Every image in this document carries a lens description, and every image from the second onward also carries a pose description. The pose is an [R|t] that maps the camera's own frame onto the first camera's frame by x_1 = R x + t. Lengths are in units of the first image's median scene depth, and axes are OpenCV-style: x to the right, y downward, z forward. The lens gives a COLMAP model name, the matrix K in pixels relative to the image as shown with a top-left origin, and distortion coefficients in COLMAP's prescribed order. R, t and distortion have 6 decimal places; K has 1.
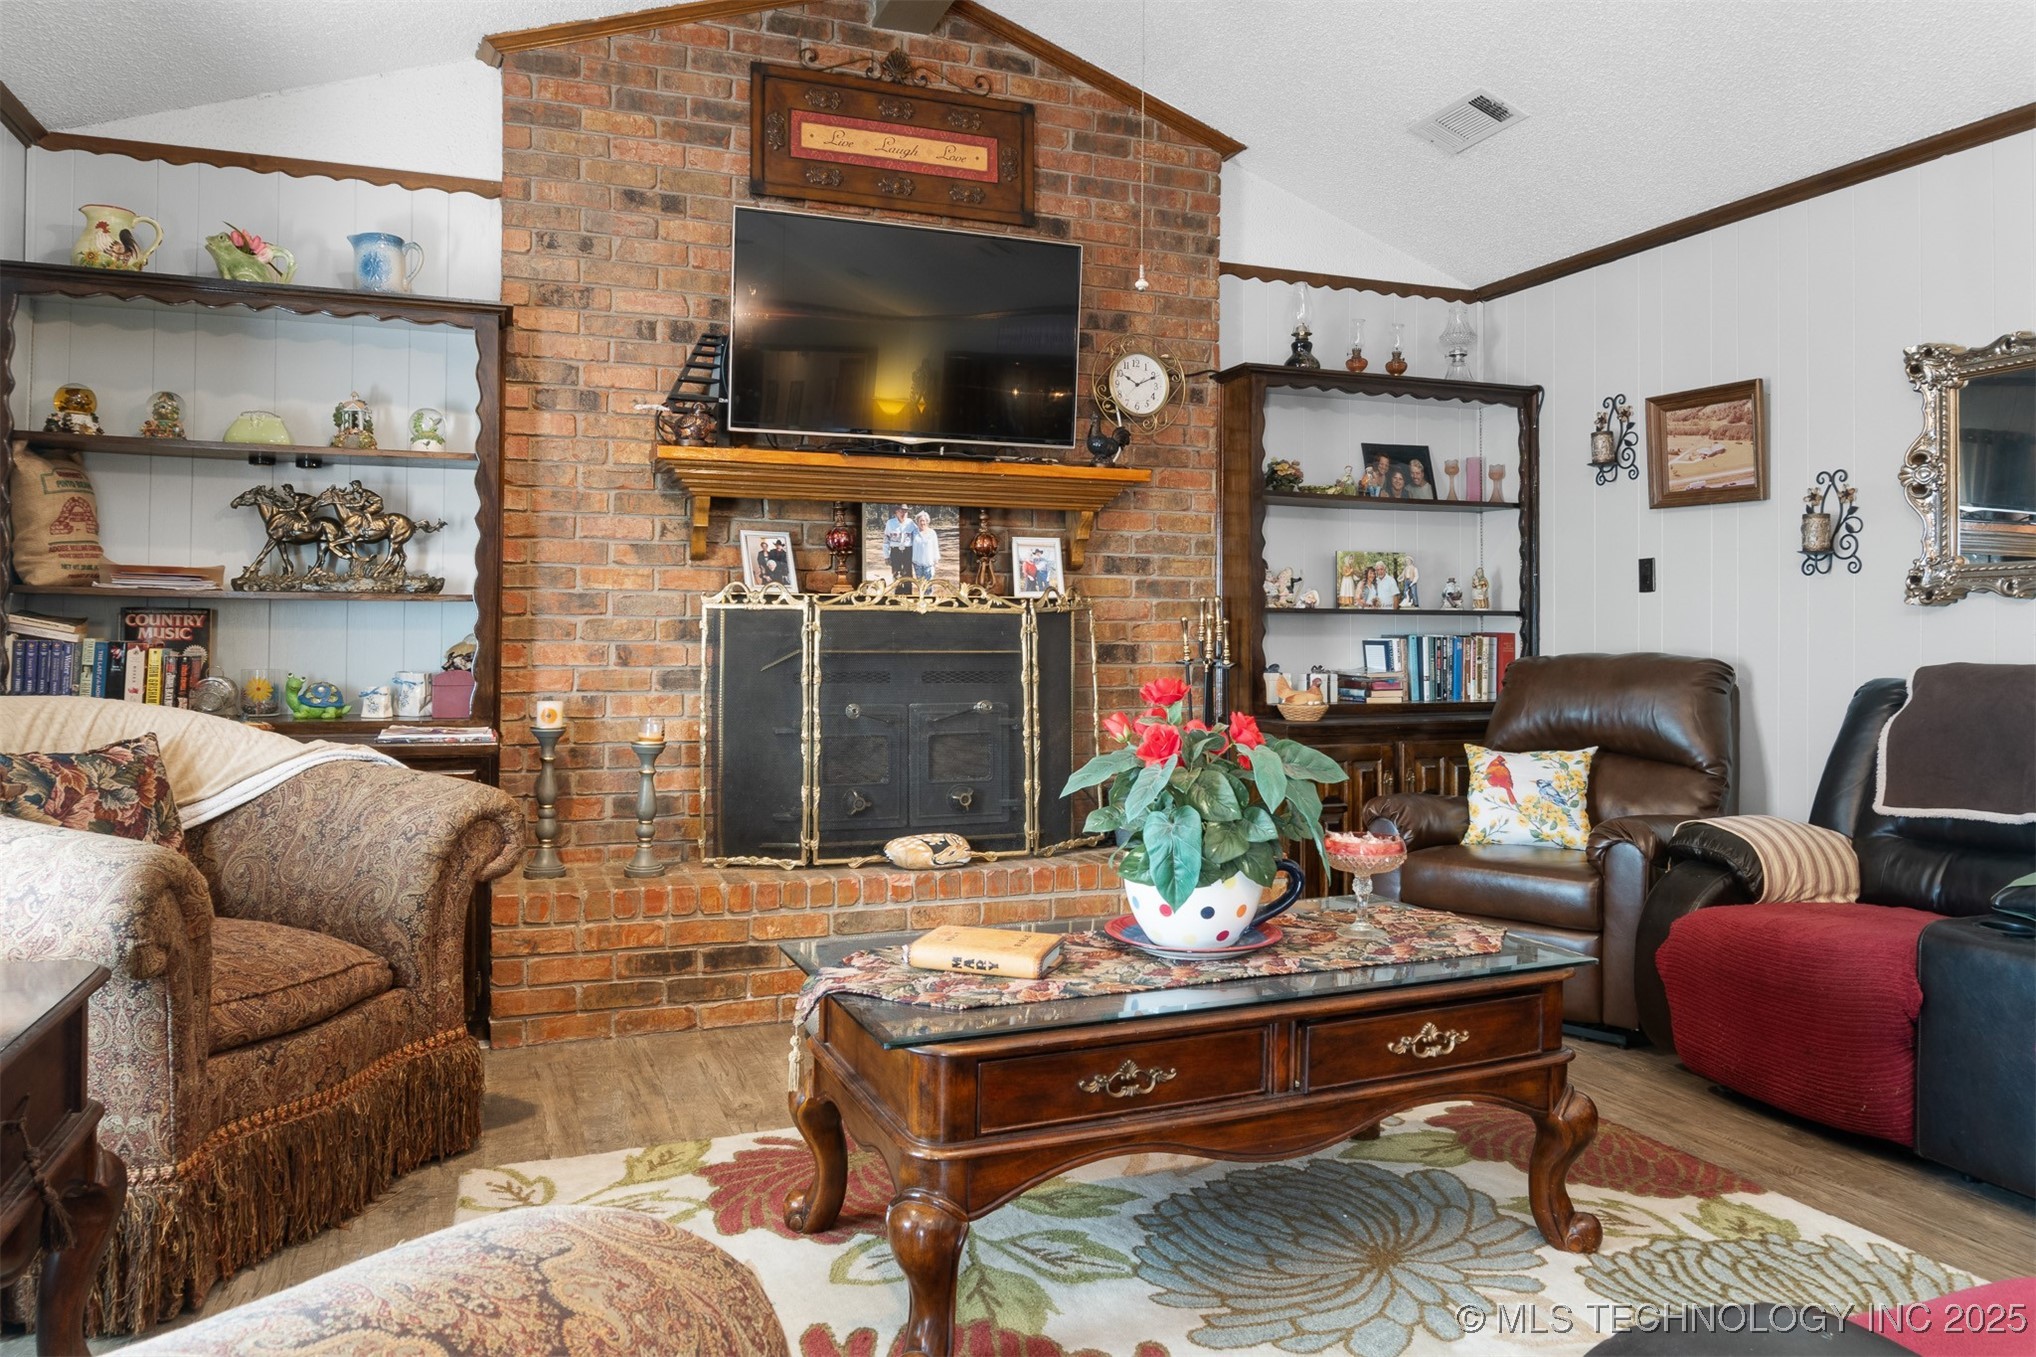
lens RADIAL K [[1402.0, 0, 1017.3], [0, 1402.0, 640.8], [0, 0, 1]] dist [-0.012198, -0.000818]
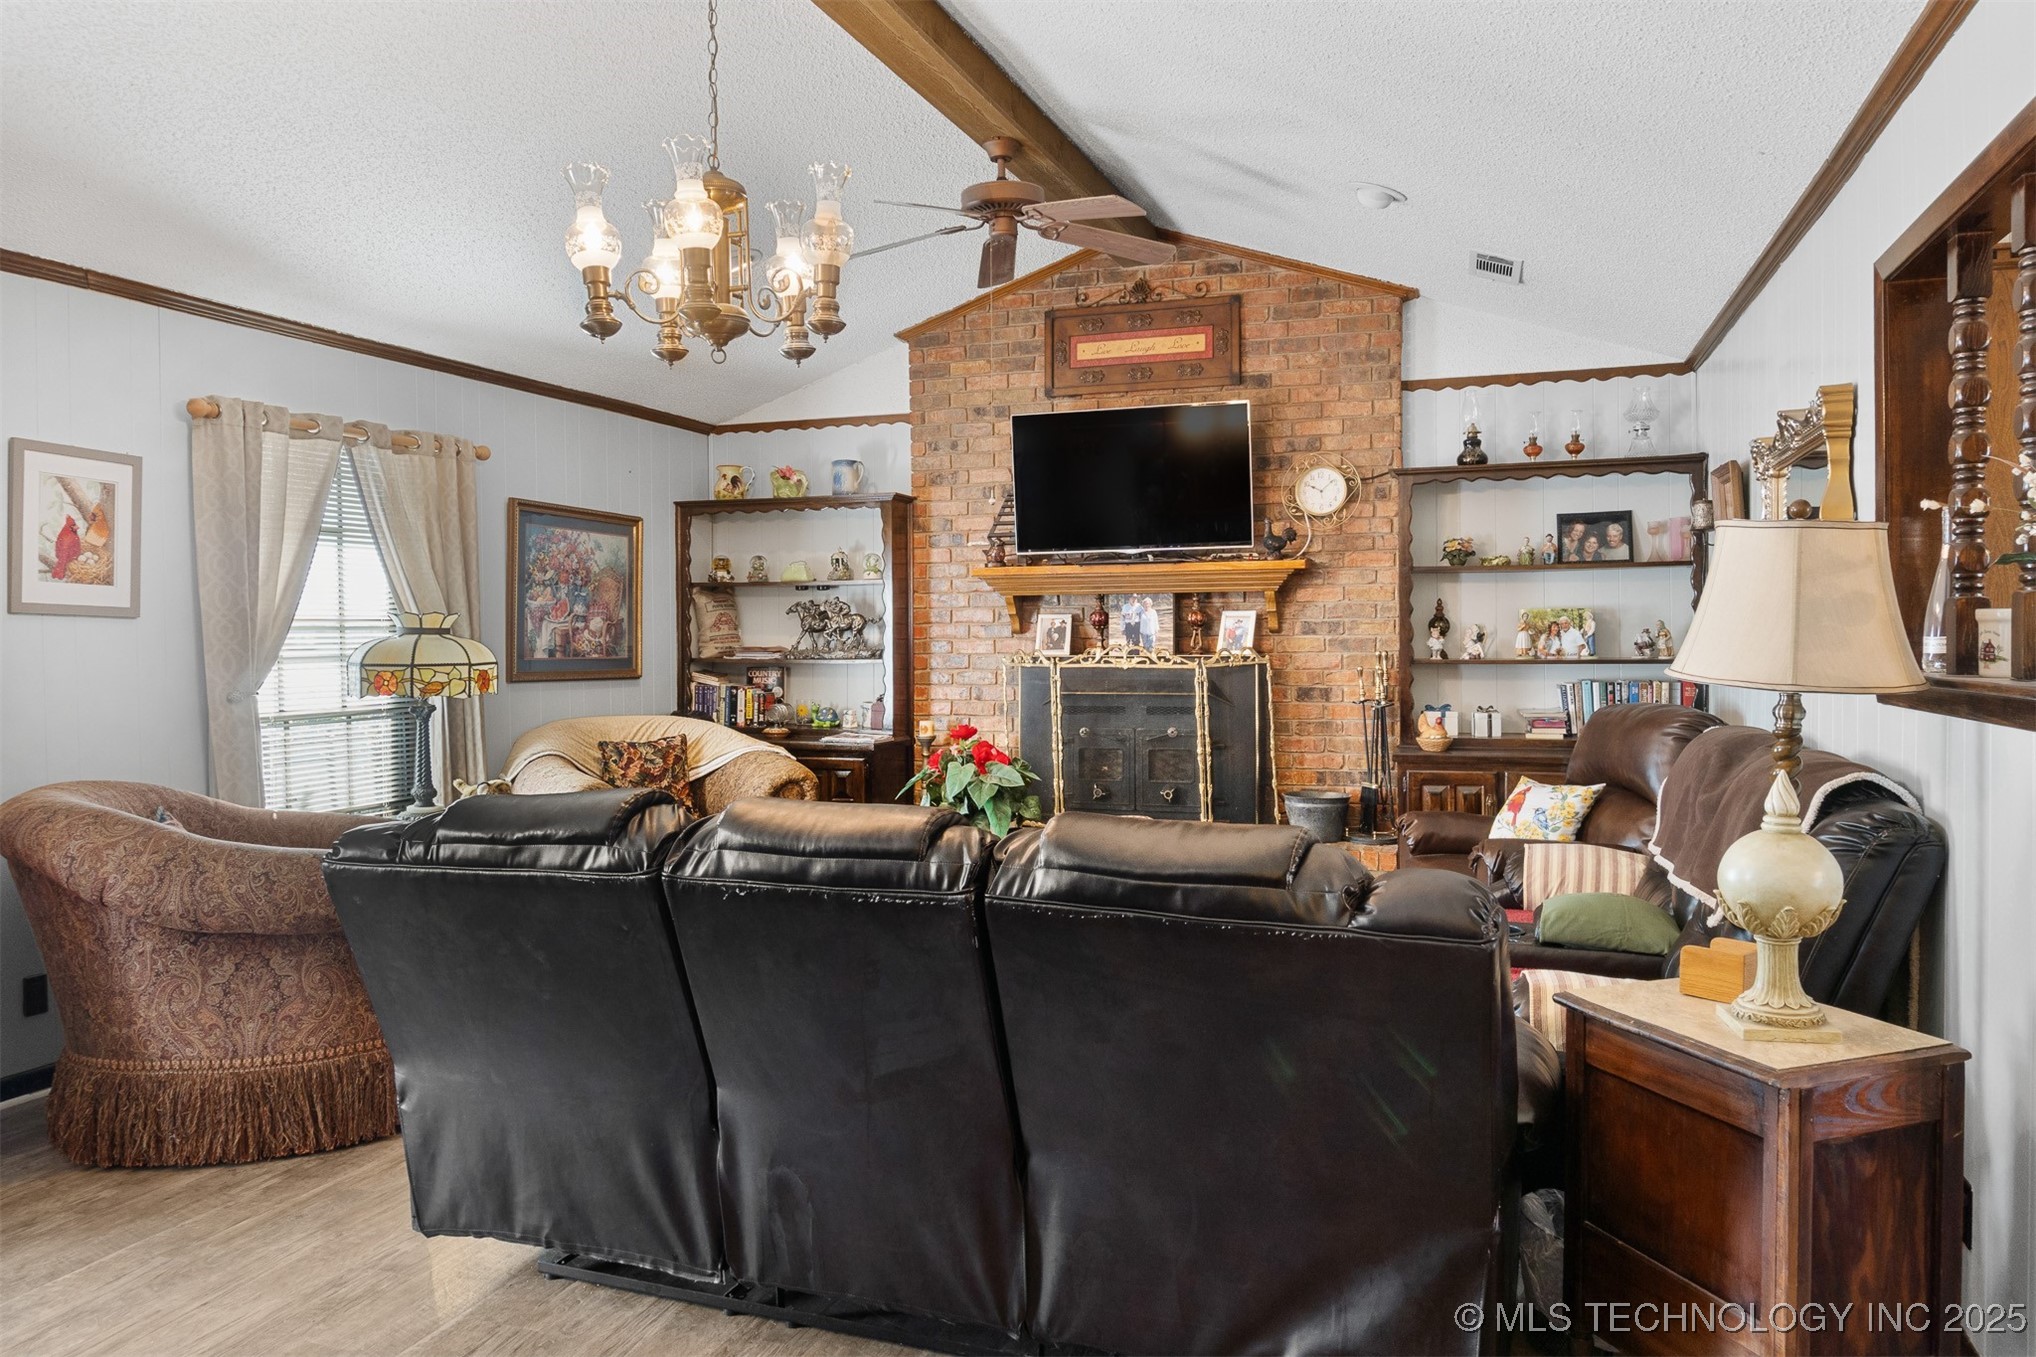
lens RADIAL K [[1418.4, 0, 1018.7], [0, 1418.4, 676.5], [0, 0, 1]] dist [0.004123, 0.003181]
pose [[0.760094, 0.008523, -0.649758, 0.798481], [0.010169, 0.999636, 0.025008, -0.048331], [0.649734, -0.025616, 0.759730, -0.220494]]
